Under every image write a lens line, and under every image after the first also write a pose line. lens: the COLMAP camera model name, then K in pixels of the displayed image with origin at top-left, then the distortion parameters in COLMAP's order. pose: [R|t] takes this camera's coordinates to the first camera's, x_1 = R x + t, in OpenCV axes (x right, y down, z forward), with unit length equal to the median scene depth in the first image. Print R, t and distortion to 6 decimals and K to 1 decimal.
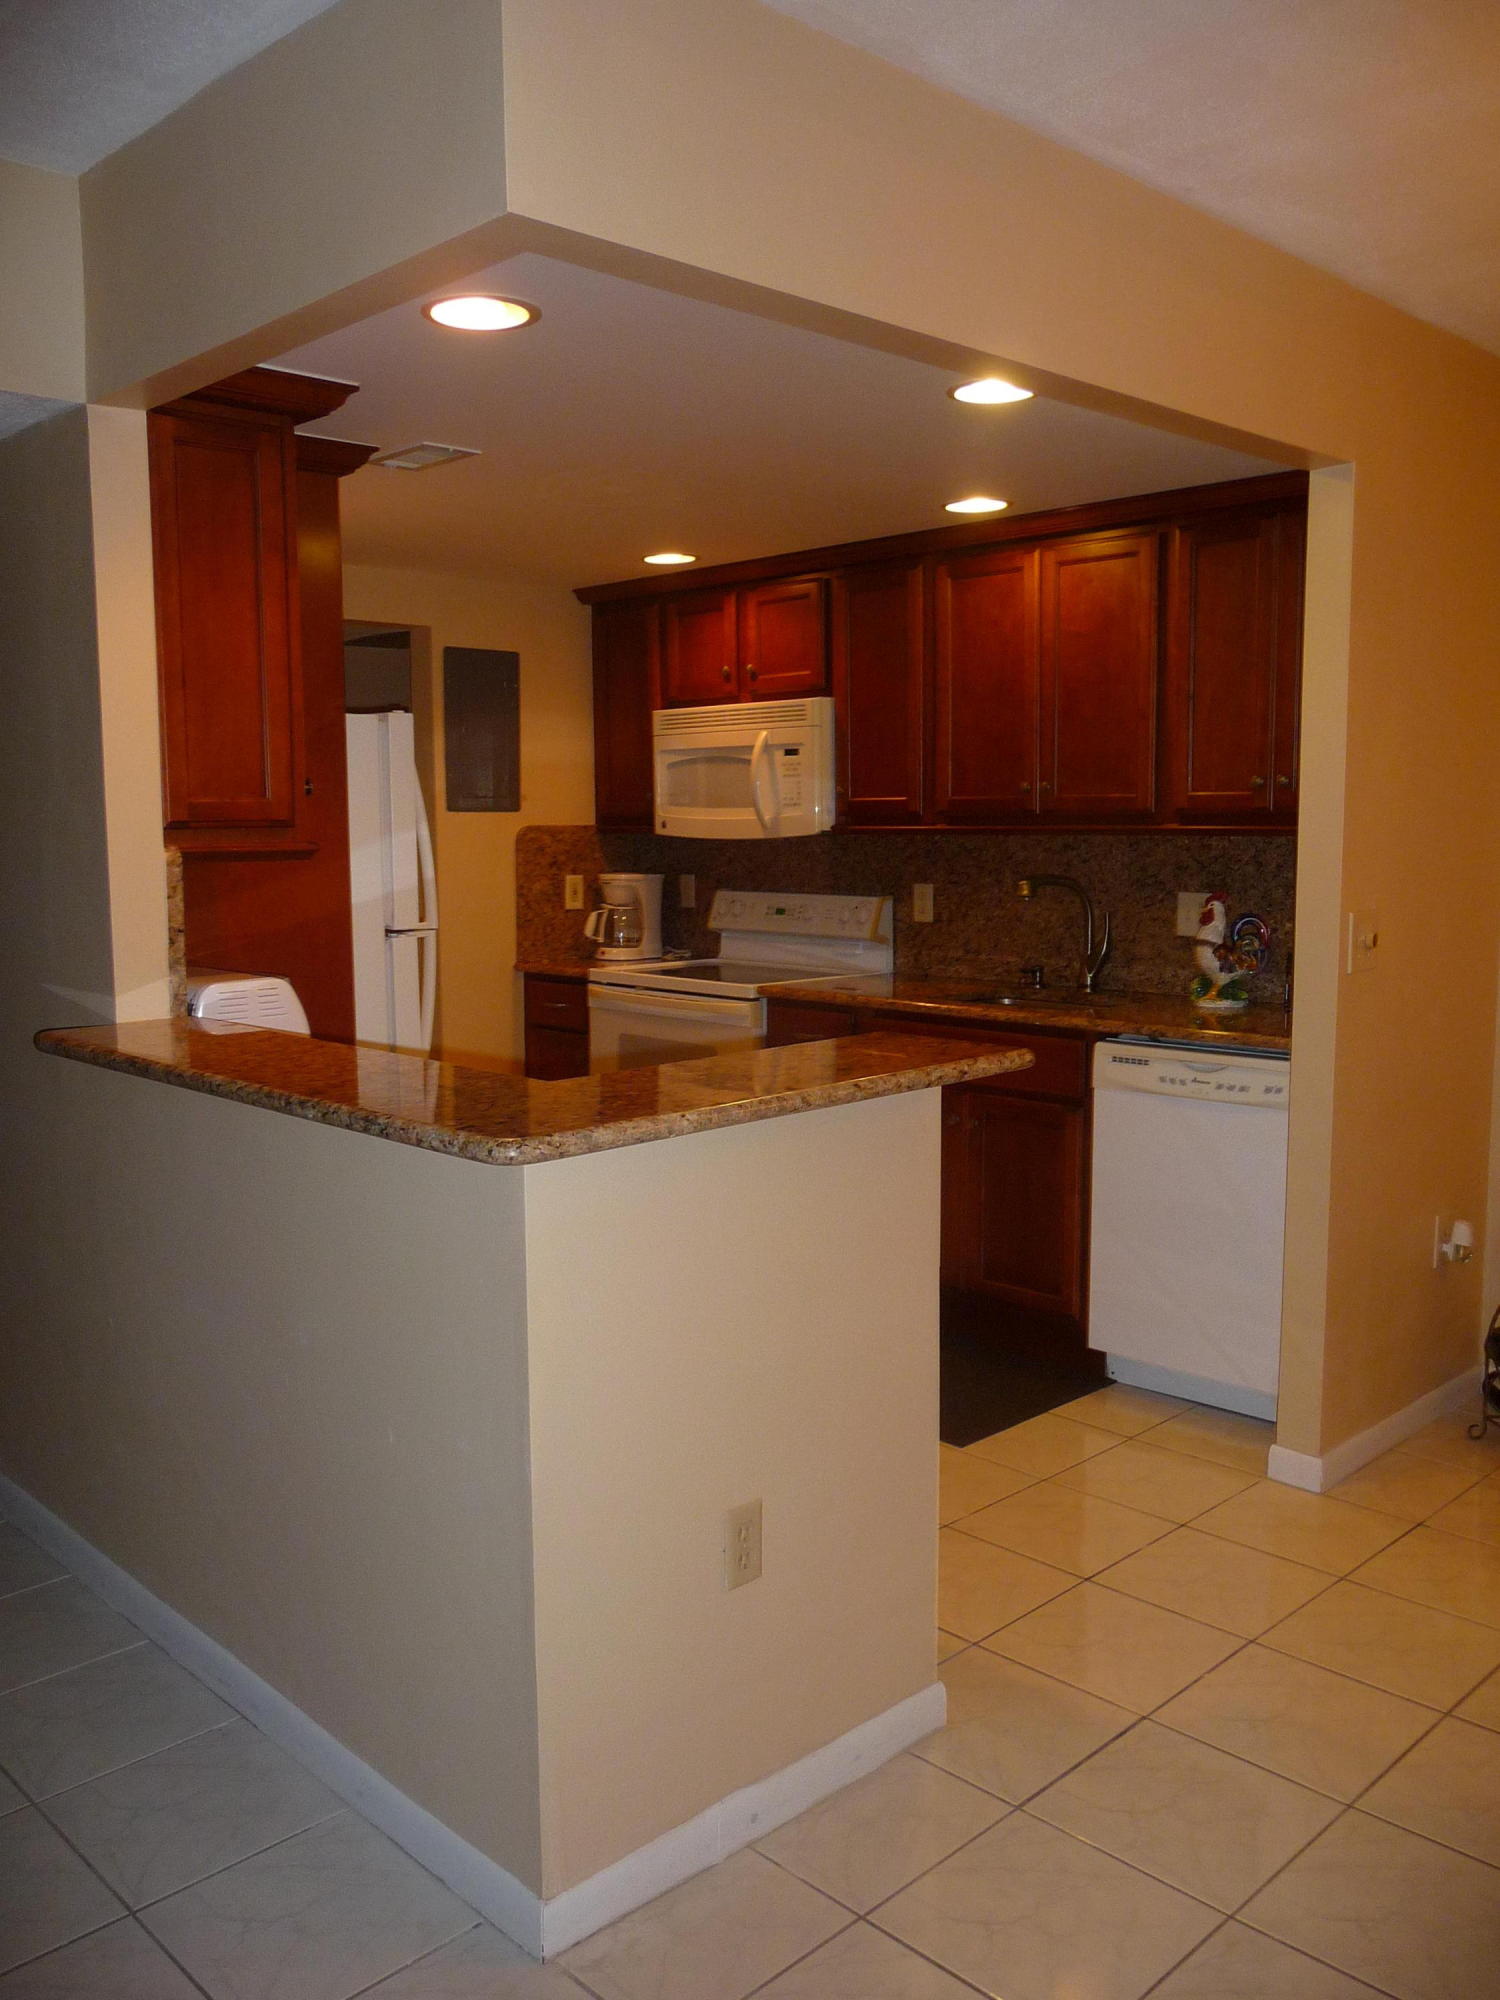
lens RADIAL K [[1635.6, 0, 745.4], [0, 1635.6, 1001.5], [0, 0, 1]] dist [-0.032957, 0.050516]
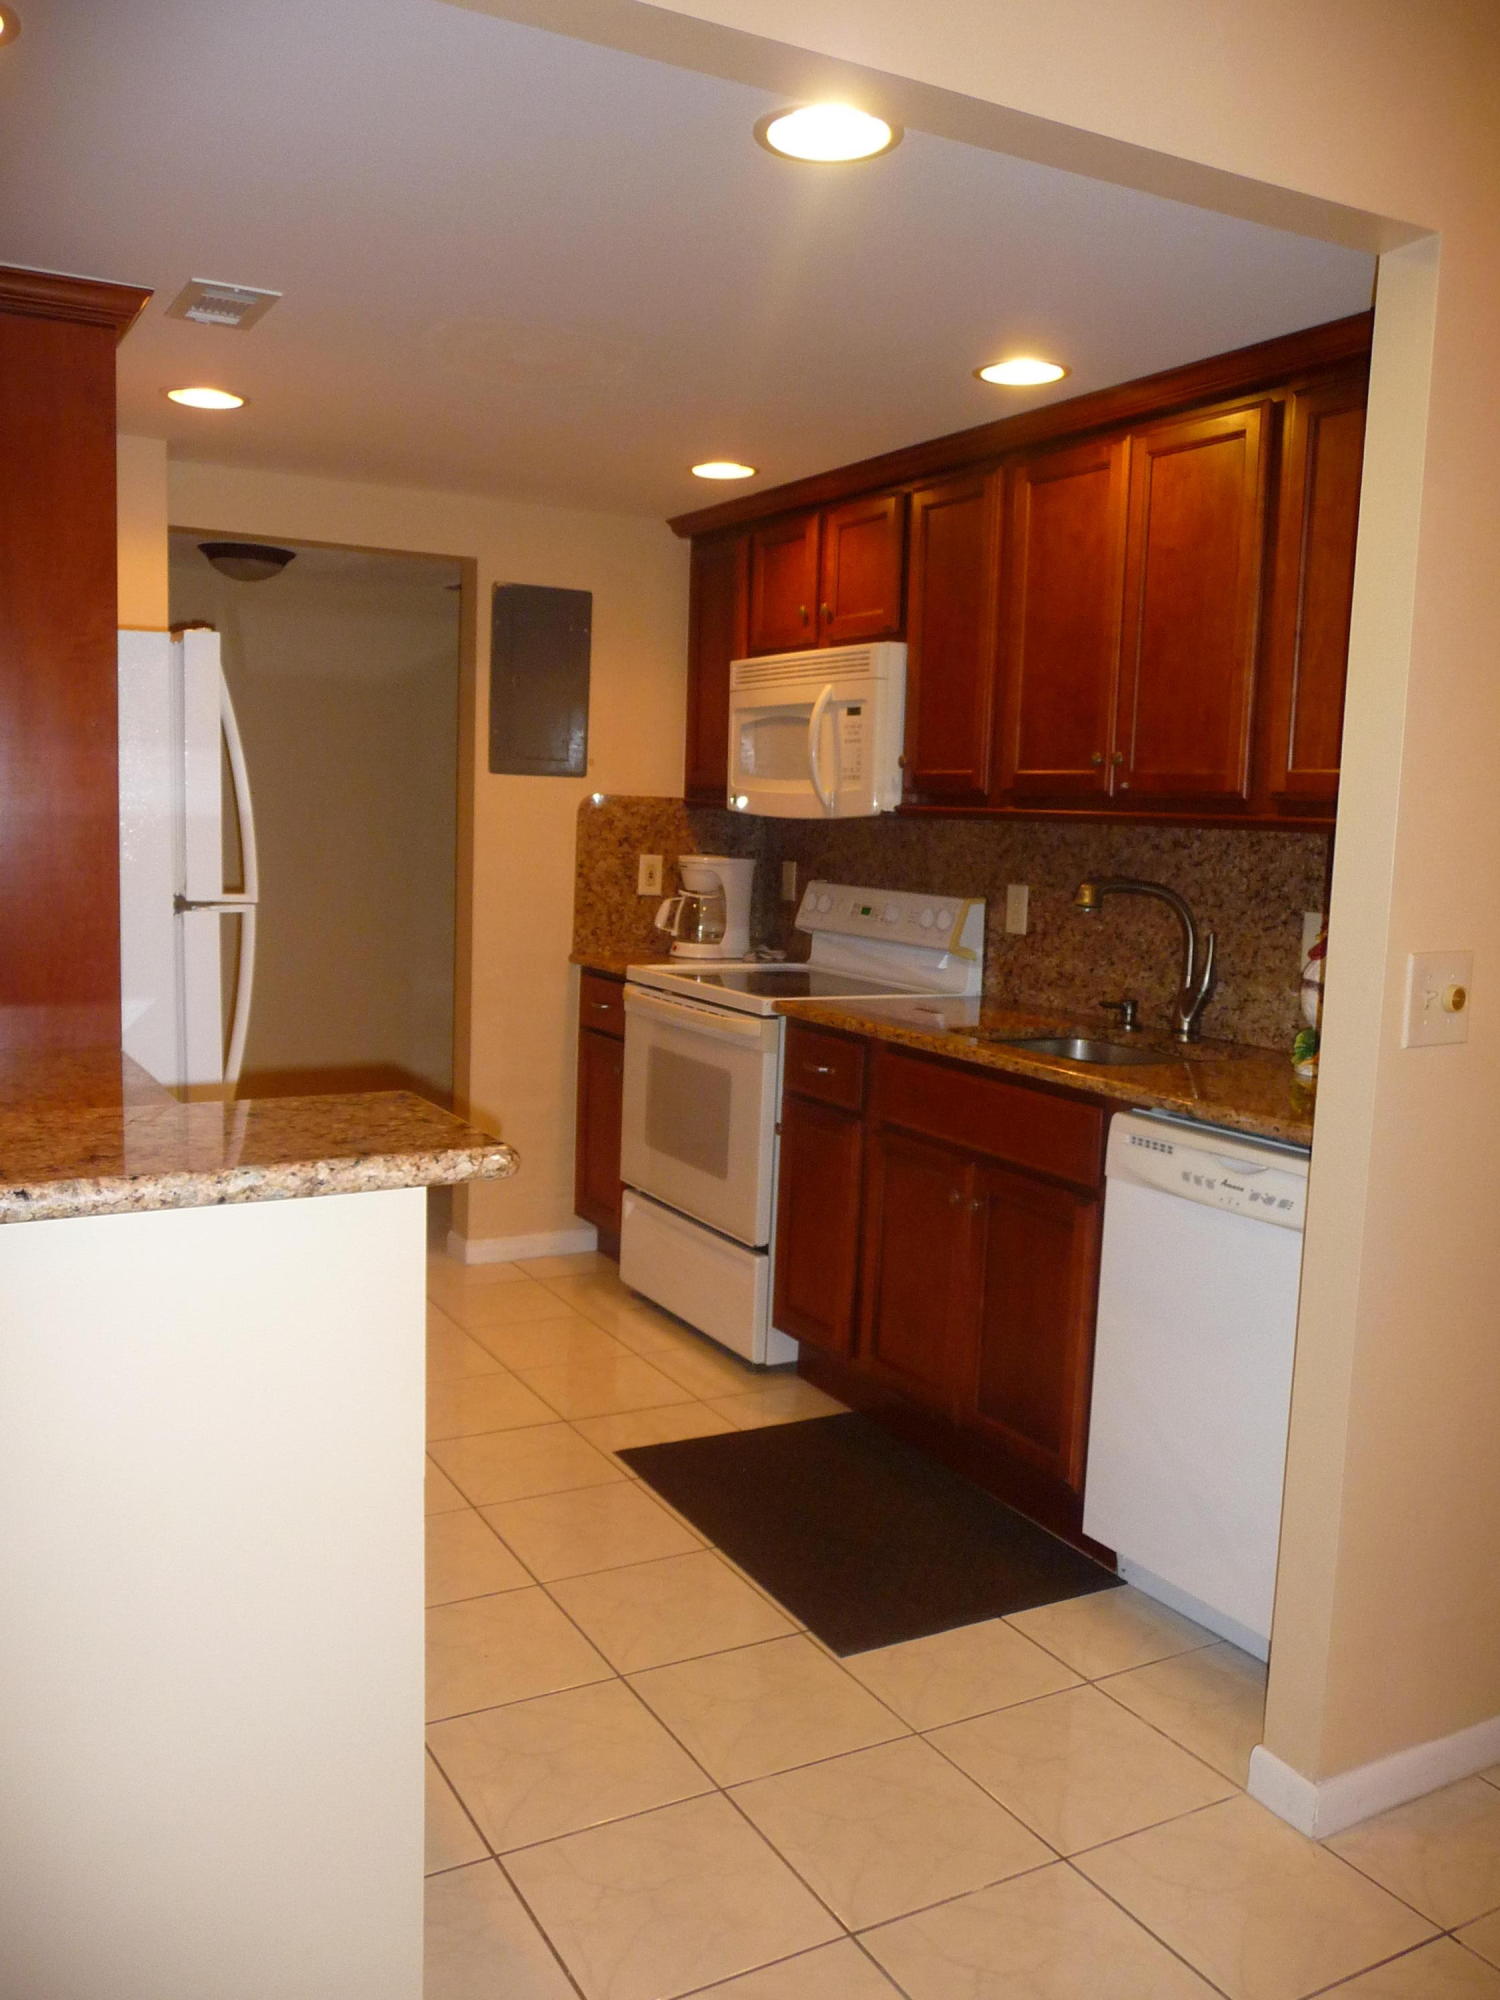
lens RADIAL K [[1635.6, 0, 754.9], [0, 1635.6, 999.2], [0, 0, 1]] dist [-0.032957, 0.050516]
pose [[0.964573, 0.069471, -0.254504, 0.208141], [-0.068938, 0.997560, 0.011023, -0.018918], [0.254649, 0.006913, 0.967009, 0.231774]]
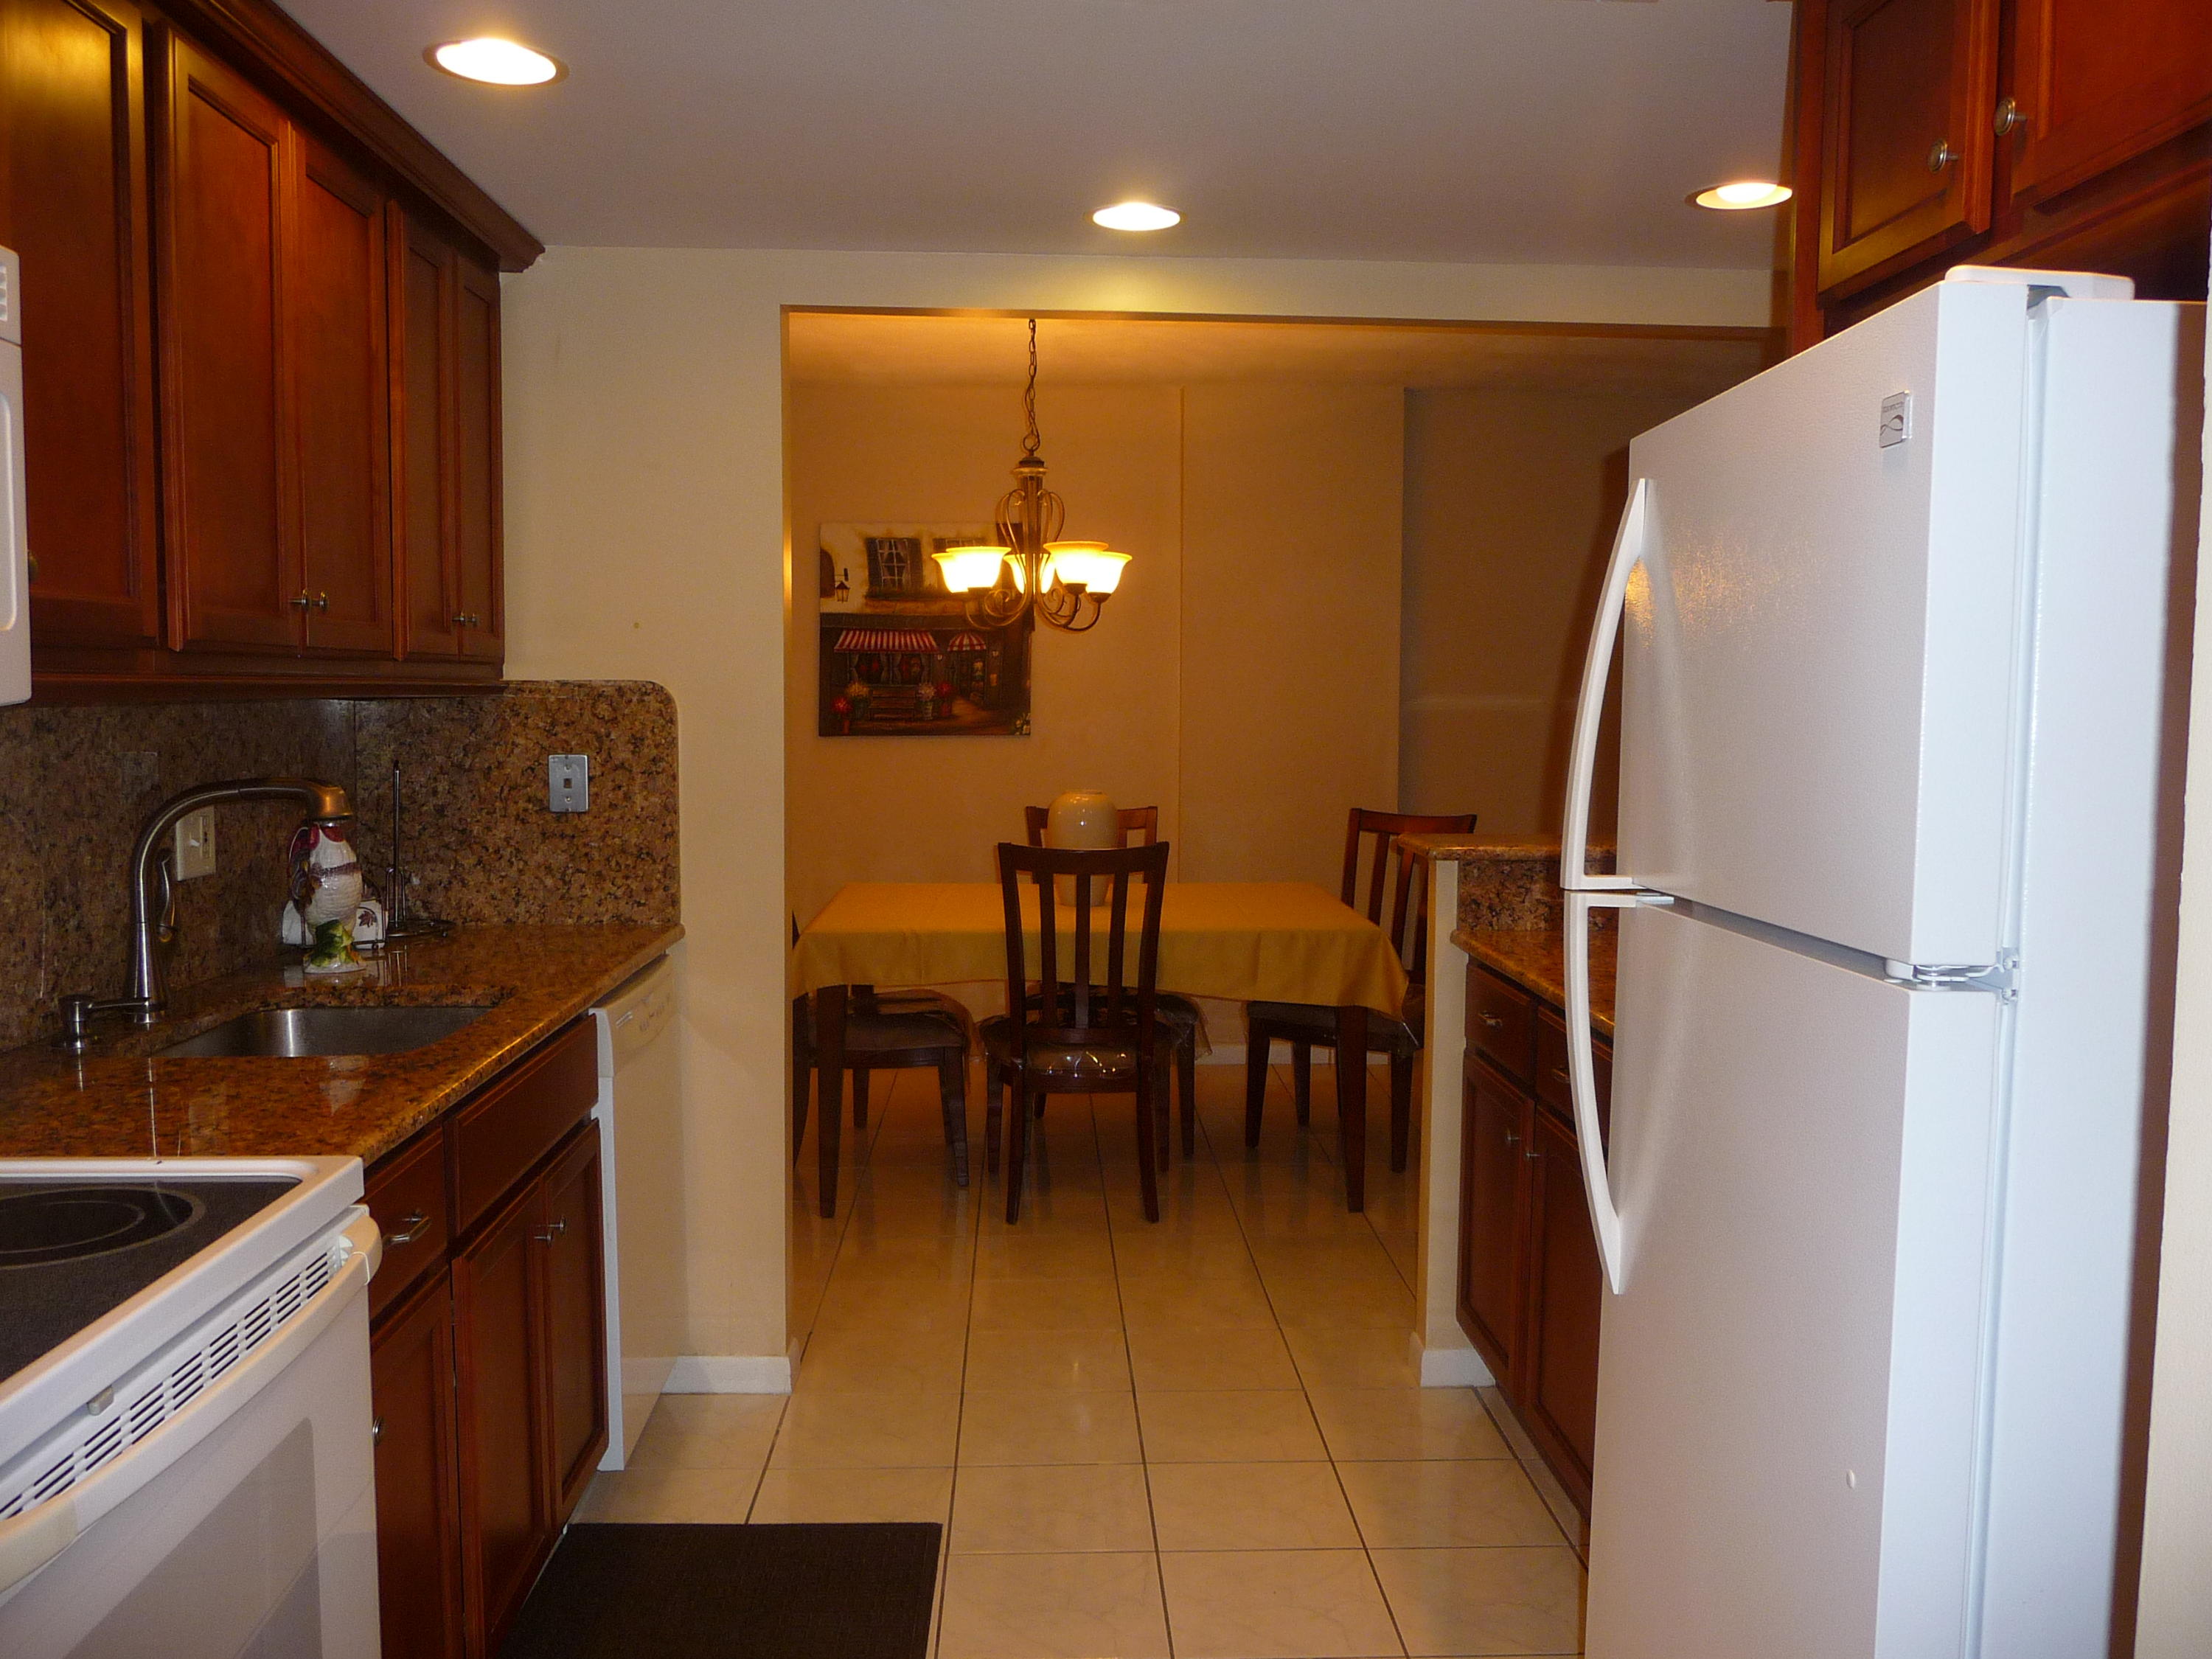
lens RADIAL K [[1809.0, 0, 1098.3], [0, 1809.0, 824.0], [0, 0, 1]] dist [-0.032957, 0.050516]
pose [[-0.751755, -0.045670, 0.657859, -0.355460], [0.077292, 0.984621, 0.156678, -0.126238], [-0.654897, 0.168630, -0.736664, 1.208196]]
